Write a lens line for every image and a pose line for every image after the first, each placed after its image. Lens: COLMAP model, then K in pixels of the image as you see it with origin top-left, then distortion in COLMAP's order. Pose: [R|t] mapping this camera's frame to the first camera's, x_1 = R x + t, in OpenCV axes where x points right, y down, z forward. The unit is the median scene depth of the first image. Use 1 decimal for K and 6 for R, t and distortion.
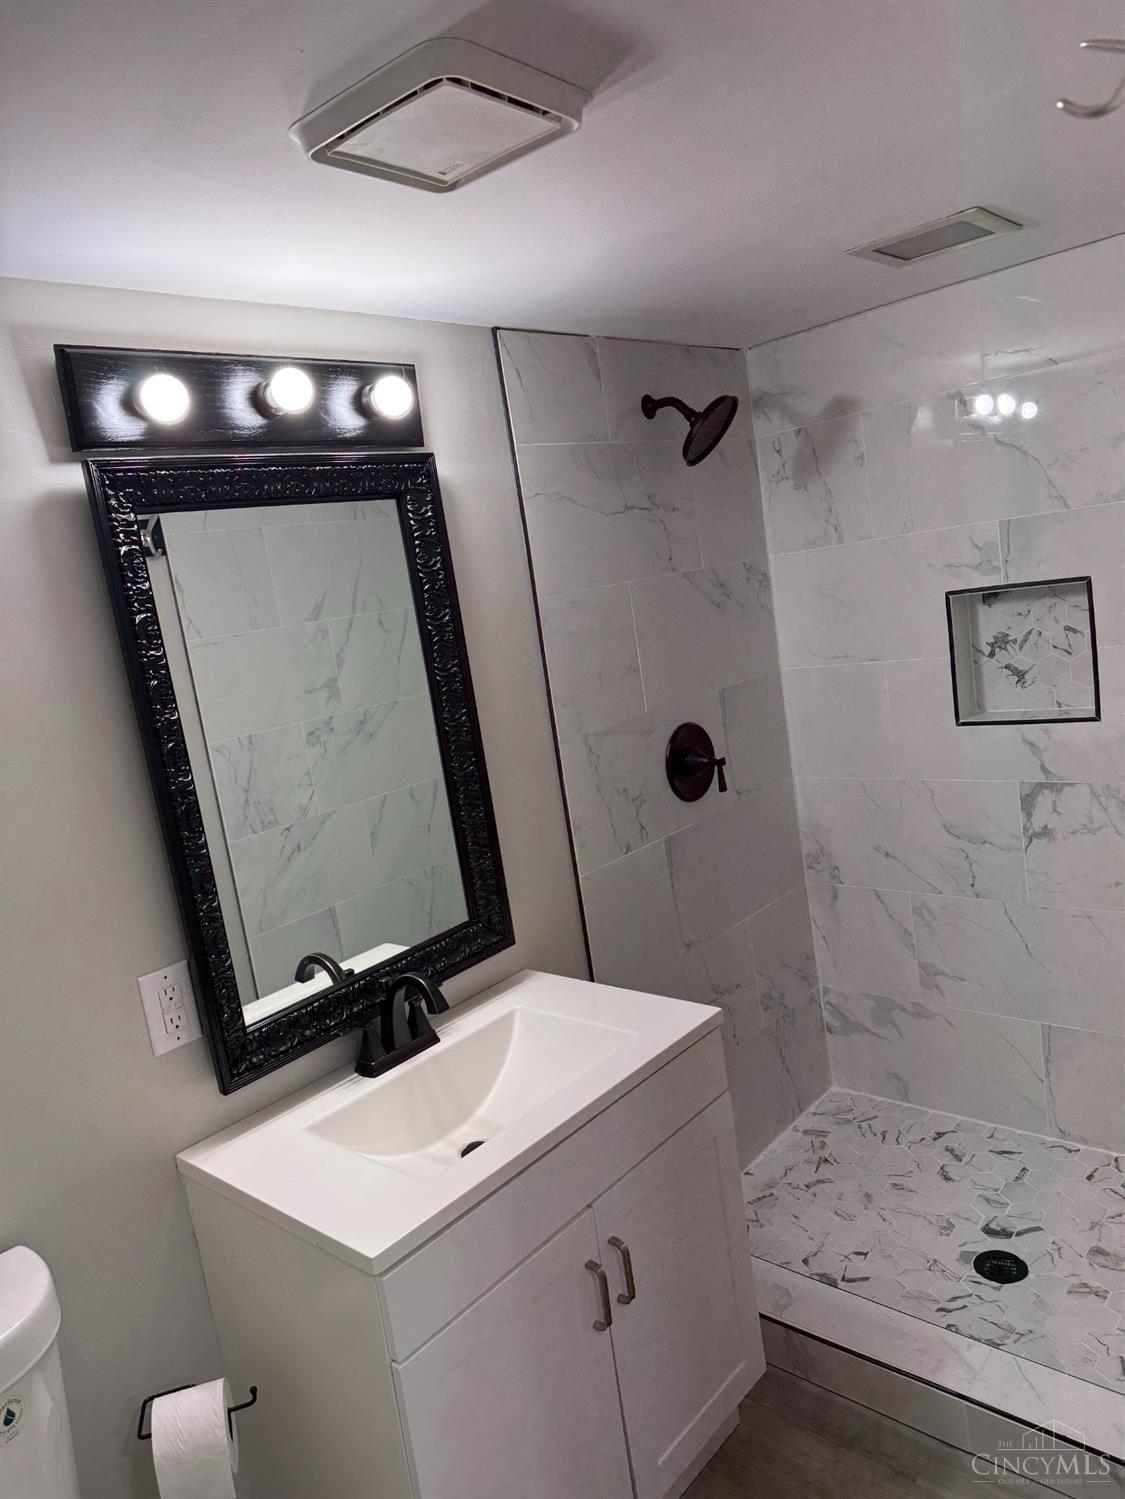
lens RADIAL K [[1060.5, 0, 562.8], [0, 1060.5, 750.3], [0, 0, 1]] dist [0.067083, -0.067909]
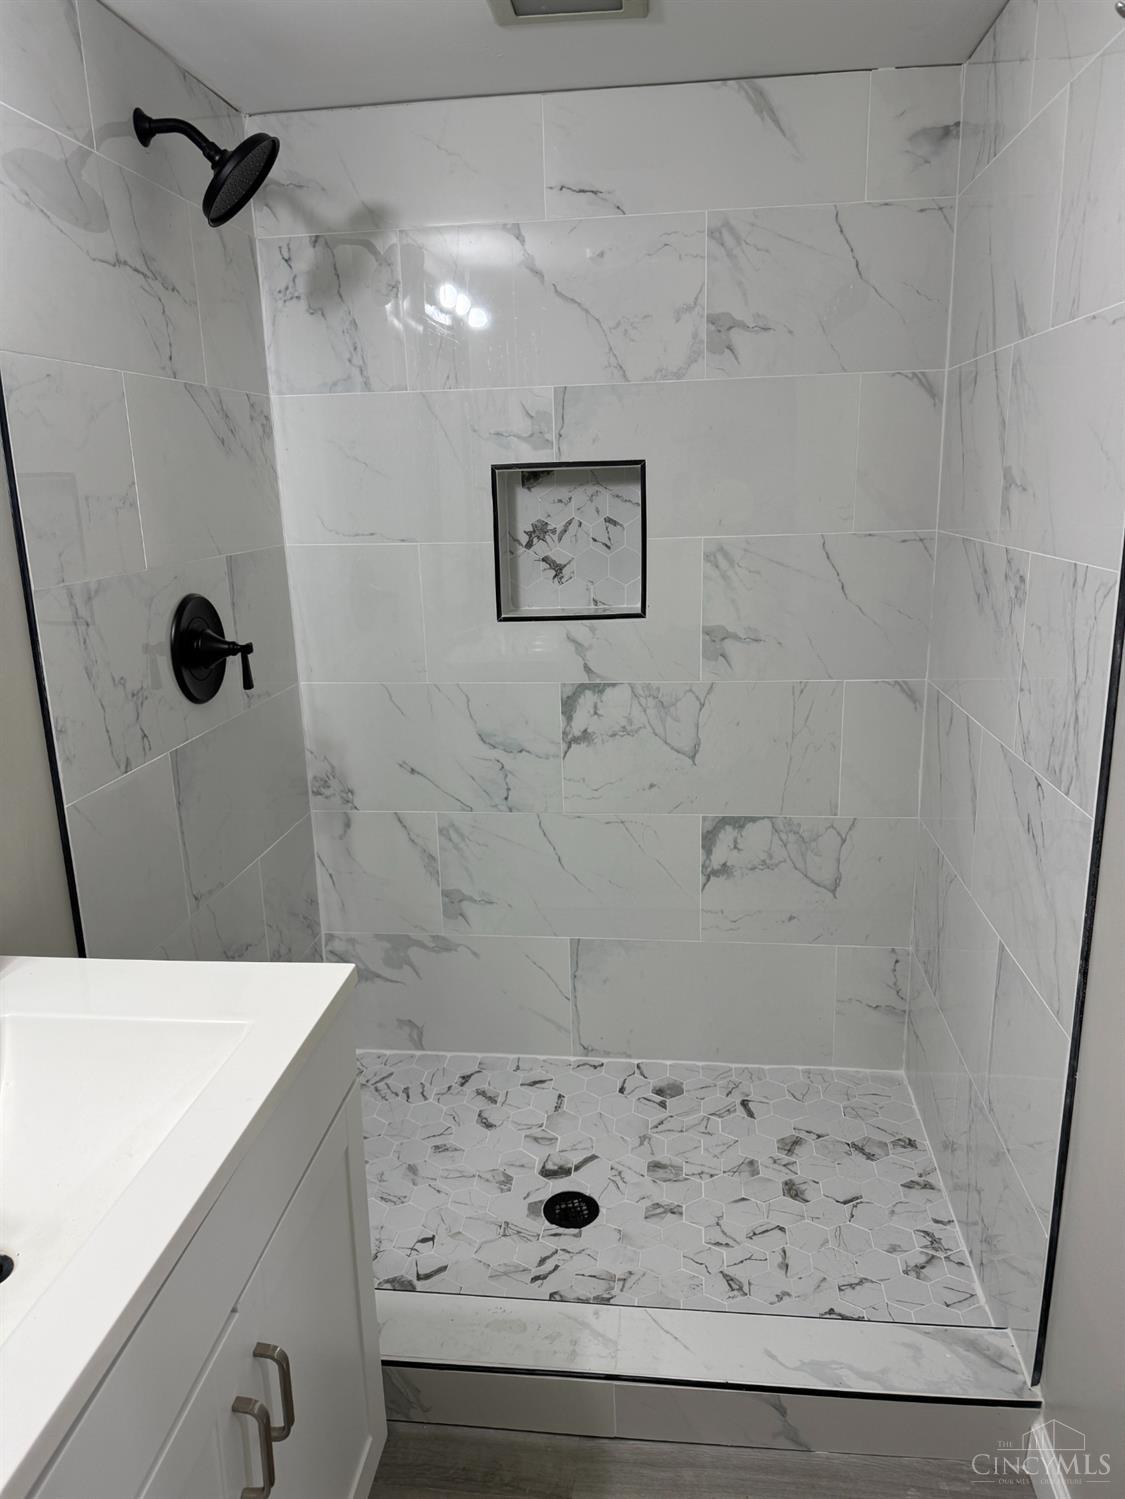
lens RADIAL K [[1060.5, 0, 567.0], [0, 1060.5, 742.5], [0, 0, 1]] dist [0.067083, -0.067909]
pose [[0.807949, -0.014607, 0.589072, -0.112079], [-0.004746, 0.999499, 0.031295, 0.052715], [-0.589234, -0.028080, 0.807475, 0.258122]]
